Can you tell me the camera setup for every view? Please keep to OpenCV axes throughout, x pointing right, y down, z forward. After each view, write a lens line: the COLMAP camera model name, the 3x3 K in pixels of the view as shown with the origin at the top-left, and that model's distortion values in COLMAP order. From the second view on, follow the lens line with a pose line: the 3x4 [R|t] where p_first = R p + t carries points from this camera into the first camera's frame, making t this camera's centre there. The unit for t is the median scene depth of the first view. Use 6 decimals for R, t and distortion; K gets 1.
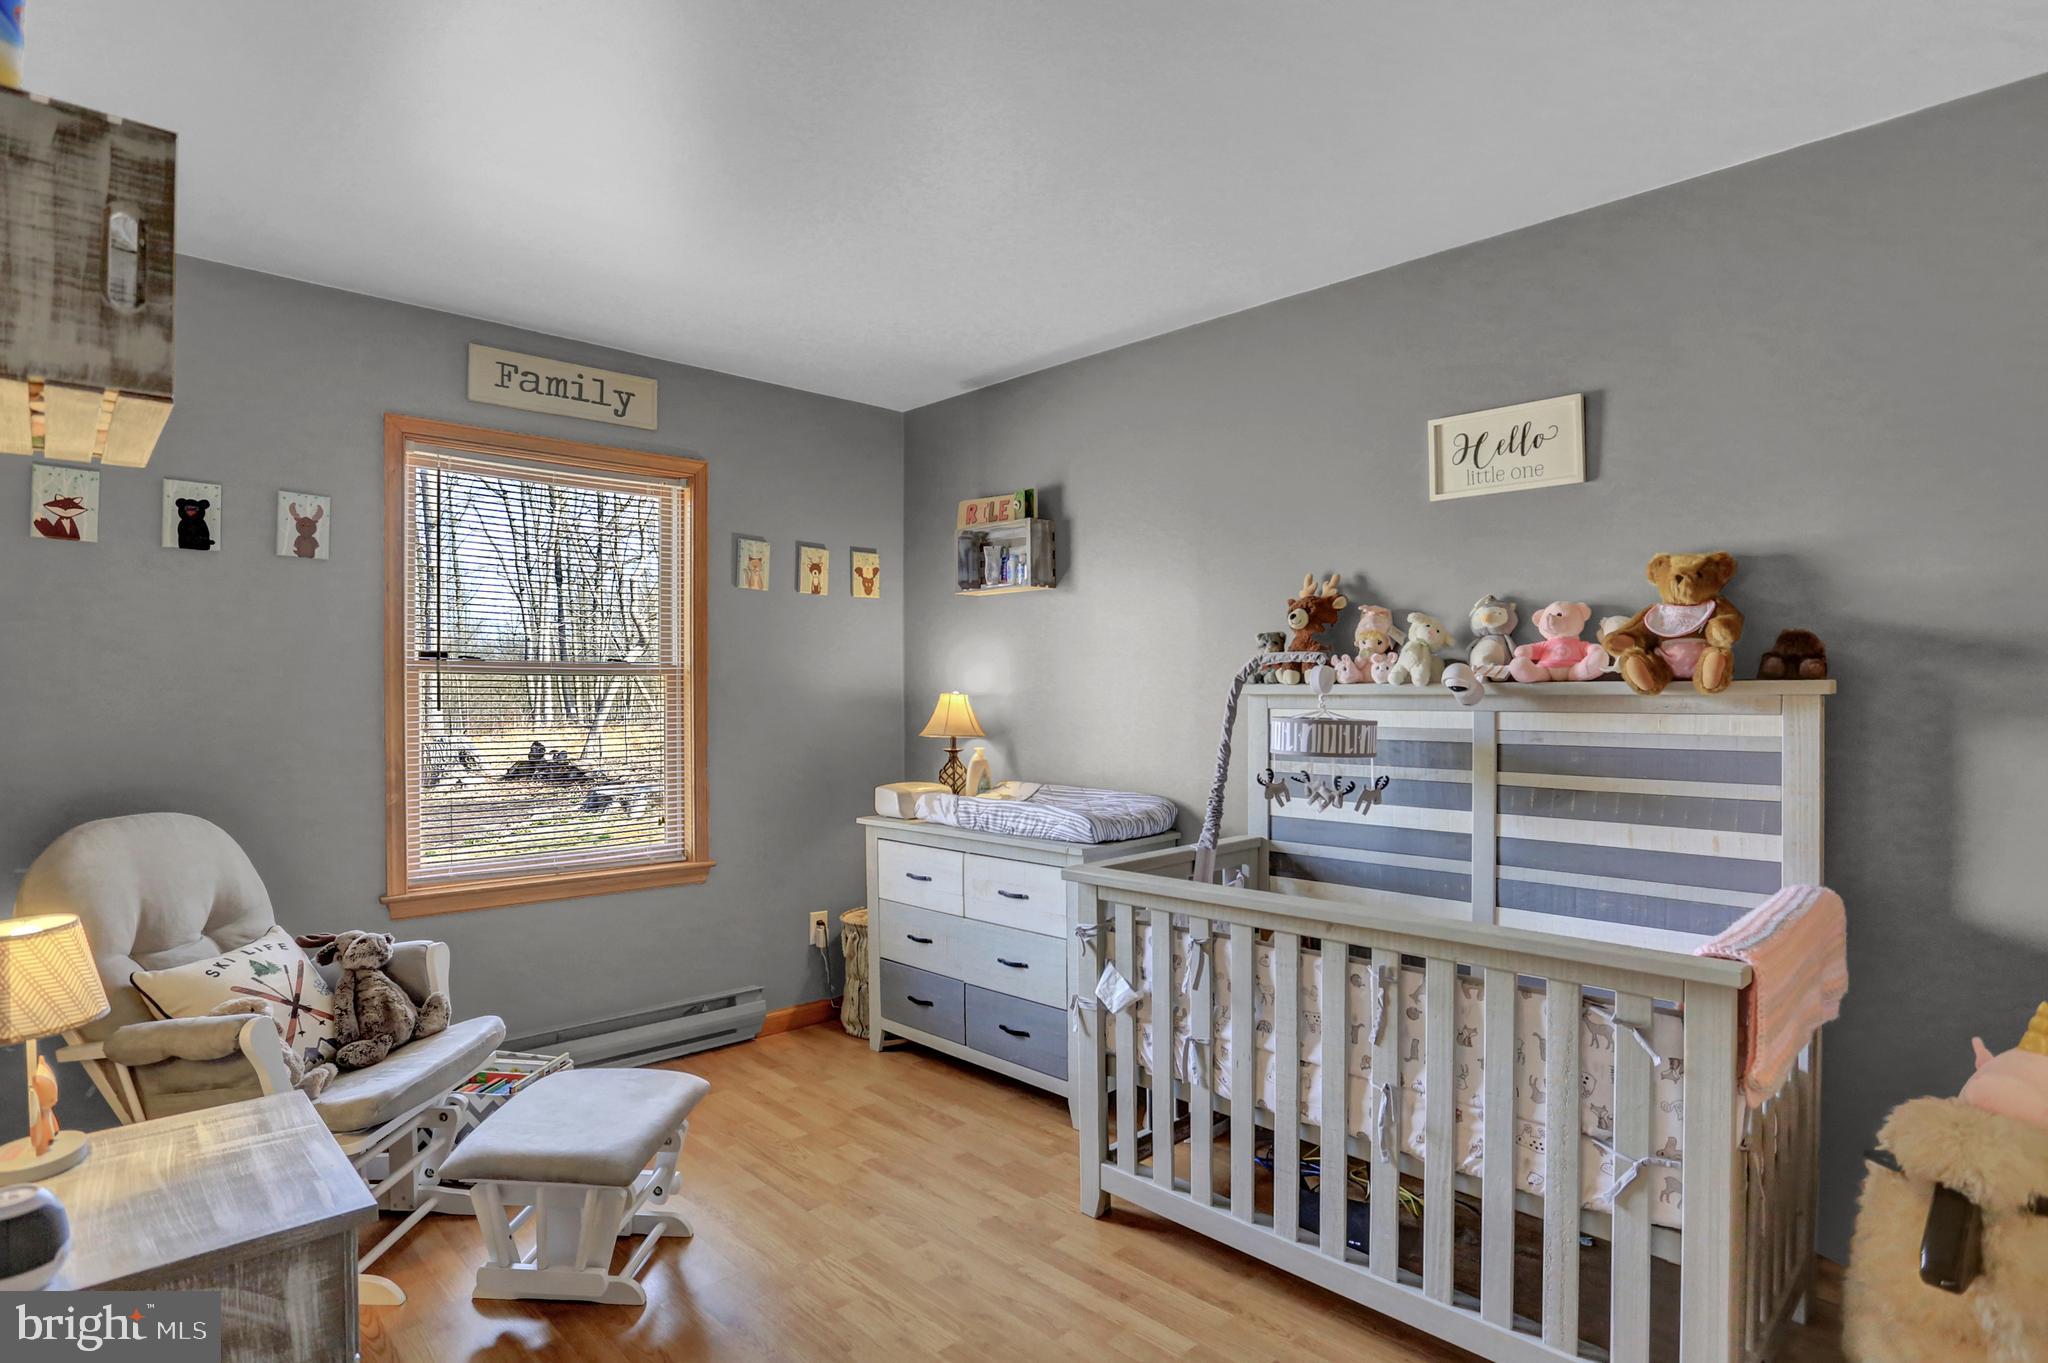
lens RADIAL K [[1006.7, 0, 1018.8], [0, 1006.7, 661.6], [0, 0, 1]] dist [-0.068610, 0.023568]
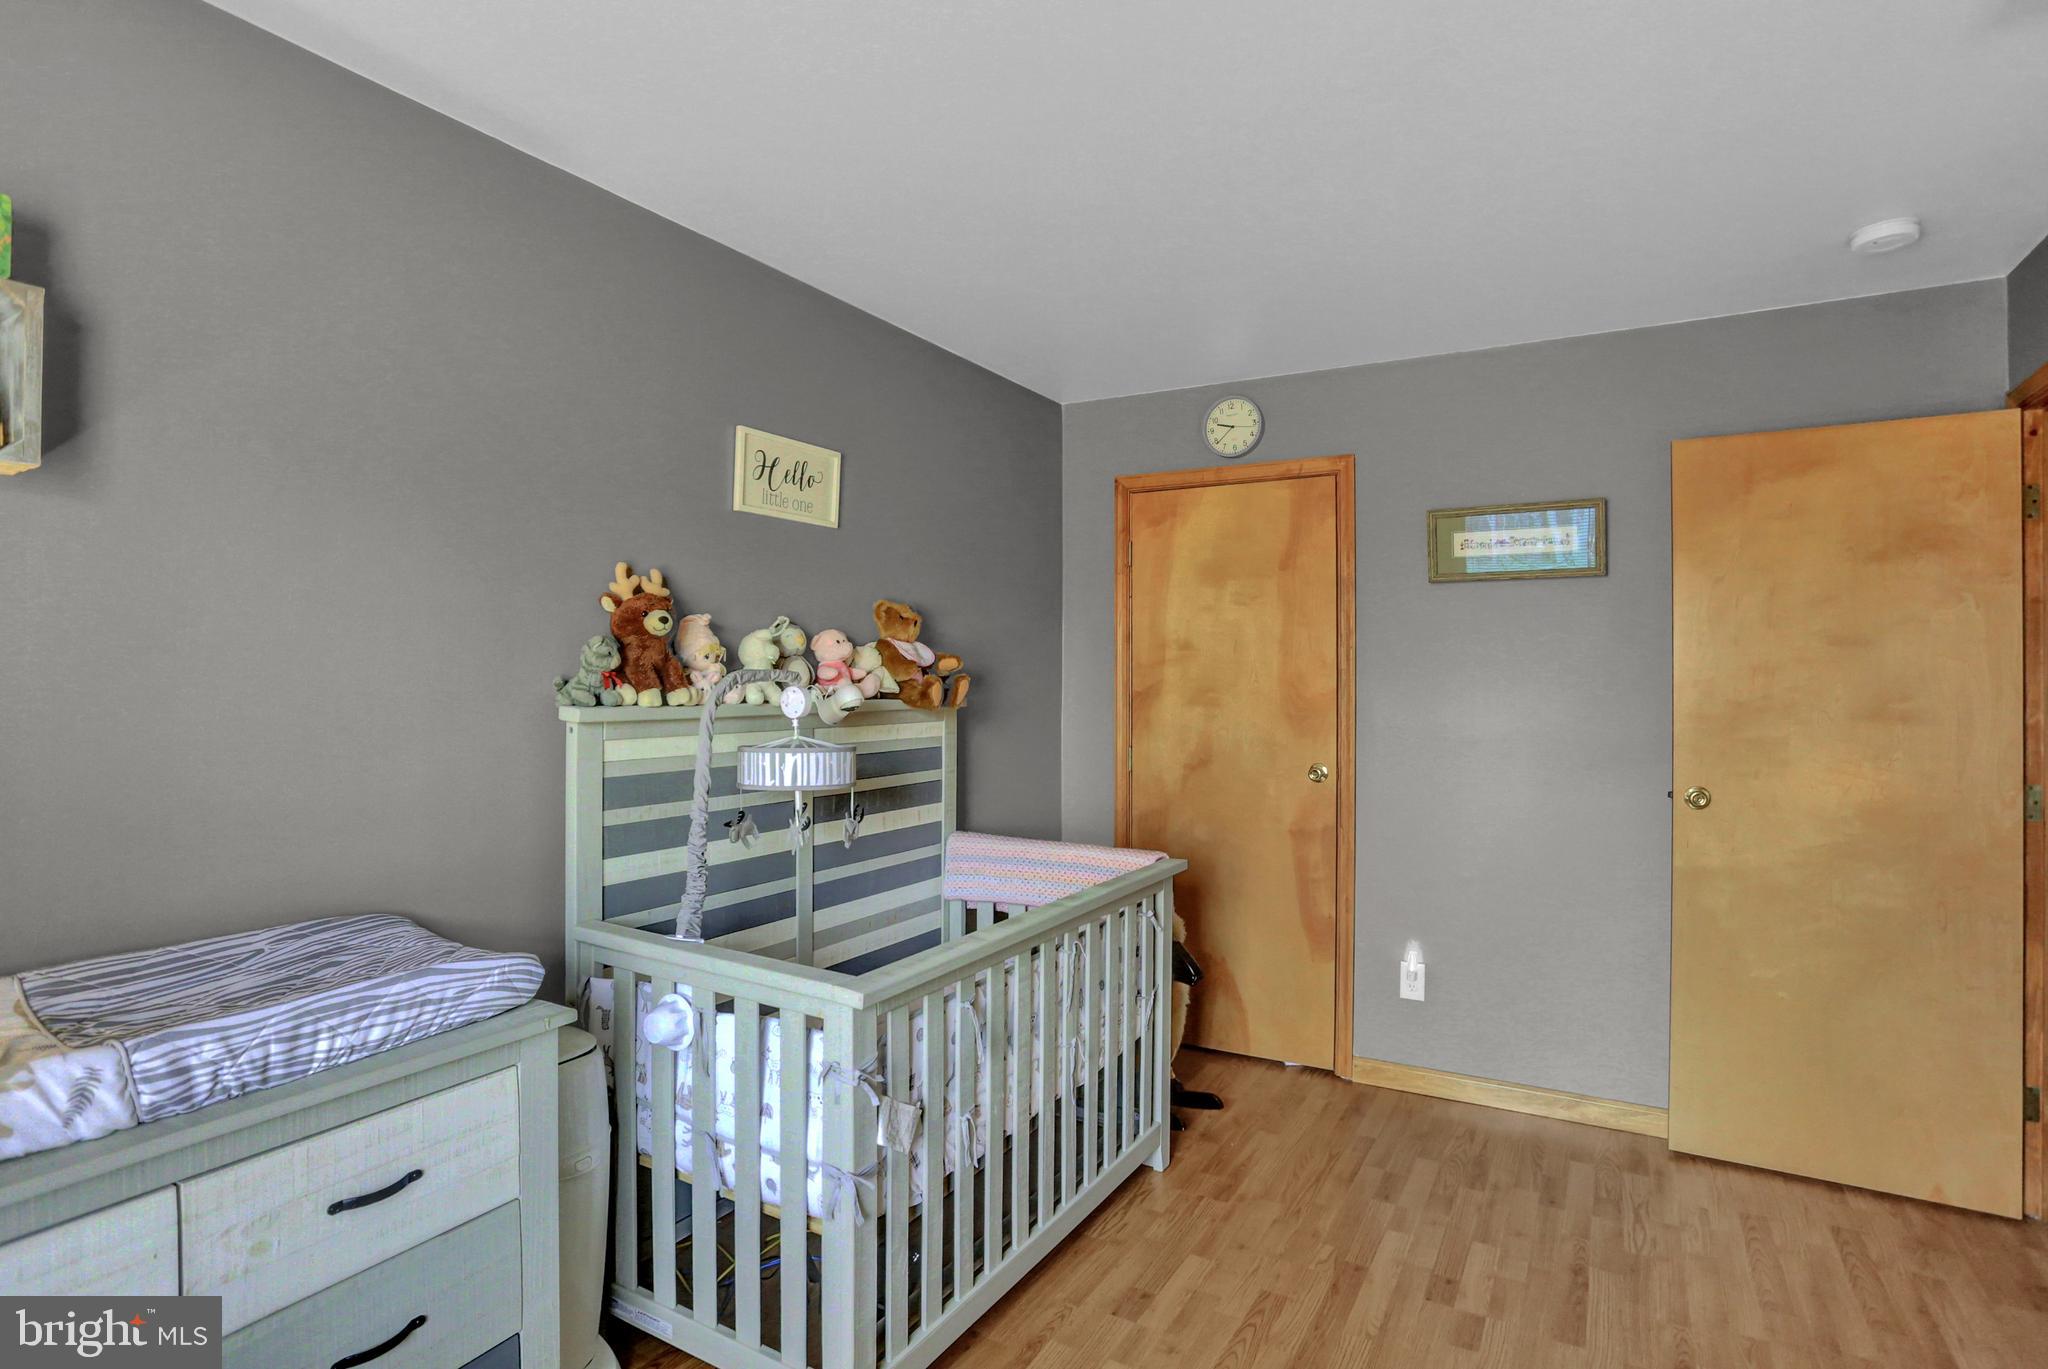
lens RADIAL K [[1006.7, 0, 1018.8], [0, 1006.7, 664.6], [0, 0, 1]] dist [-0.068610, 0.023568]
pose [[-0.224041, 0.013606, 0.974485, -0.595629], [-0.029331, 0.999355, -0.020696, -0.002988], [-0.974138, -0.033219, -0.223497, 0.990442]]
